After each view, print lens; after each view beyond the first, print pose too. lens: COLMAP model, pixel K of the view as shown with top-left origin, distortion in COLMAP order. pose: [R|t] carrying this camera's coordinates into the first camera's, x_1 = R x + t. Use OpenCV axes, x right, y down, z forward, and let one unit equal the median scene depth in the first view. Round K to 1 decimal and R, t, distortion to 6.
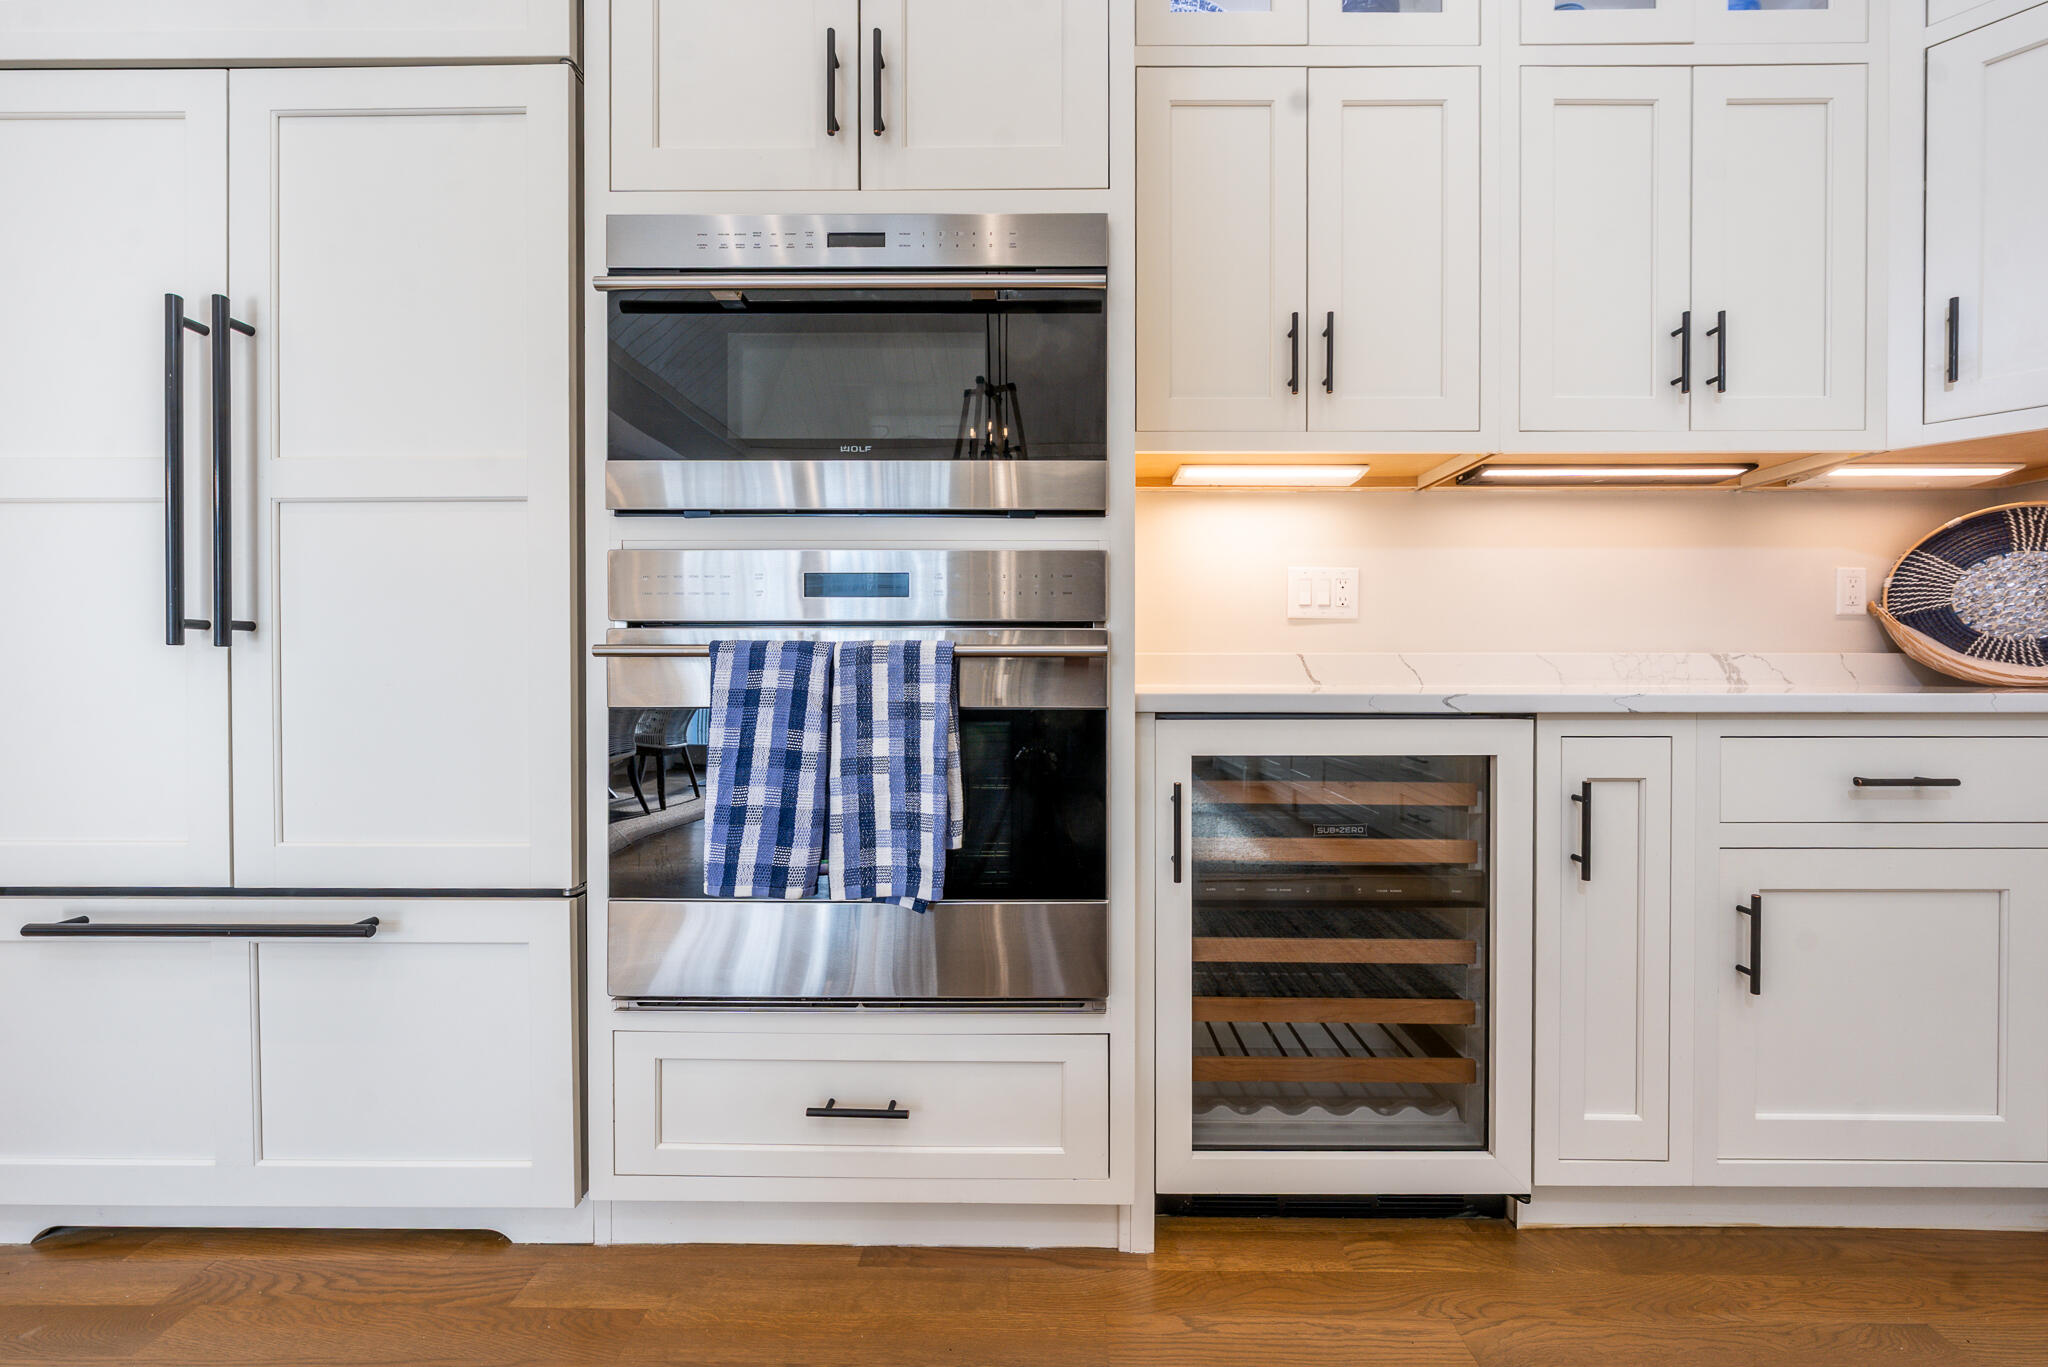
lens RADIAL K [[741.2, 0, 1083.2], [0, 741.2, 673.7], [0, 0, 1]] dist [-0.004477, 0.000438]
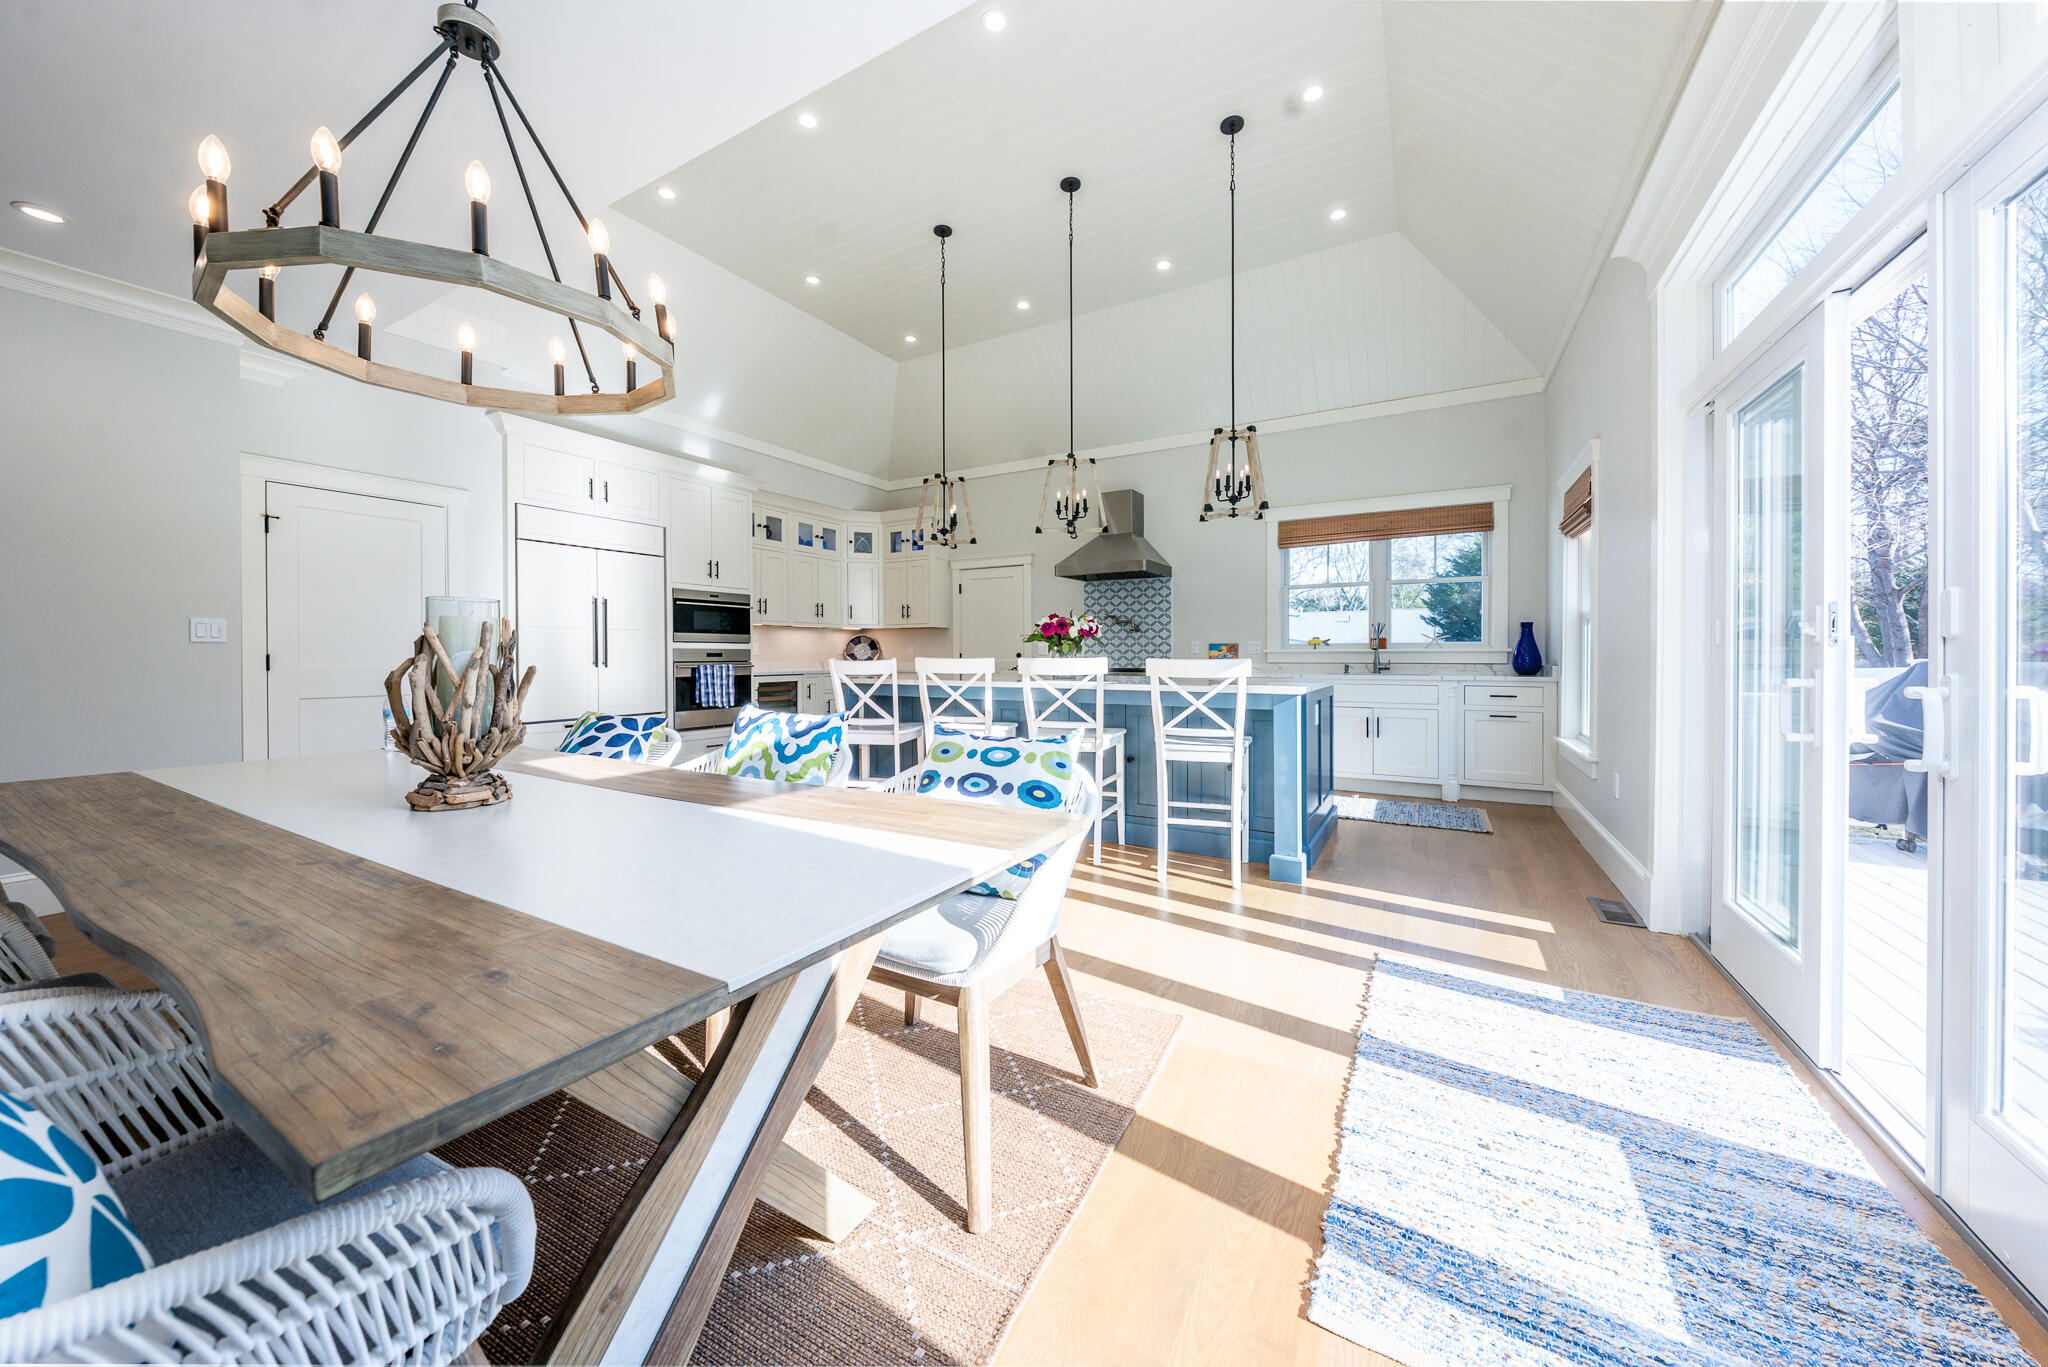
lens RADIAL K [[693.1, 0, 1022.2], [0, 693.1, 659.5], [0, 0, 1]] dist [-0.008821, 0.000350]
pose [[0.500059, -0.008965, 0.865945, -3.706674], [0.003308, 0.999959, 0.008443, -0.119320], [-0.865985, -0.001358, 0.500068, -3.717426]]
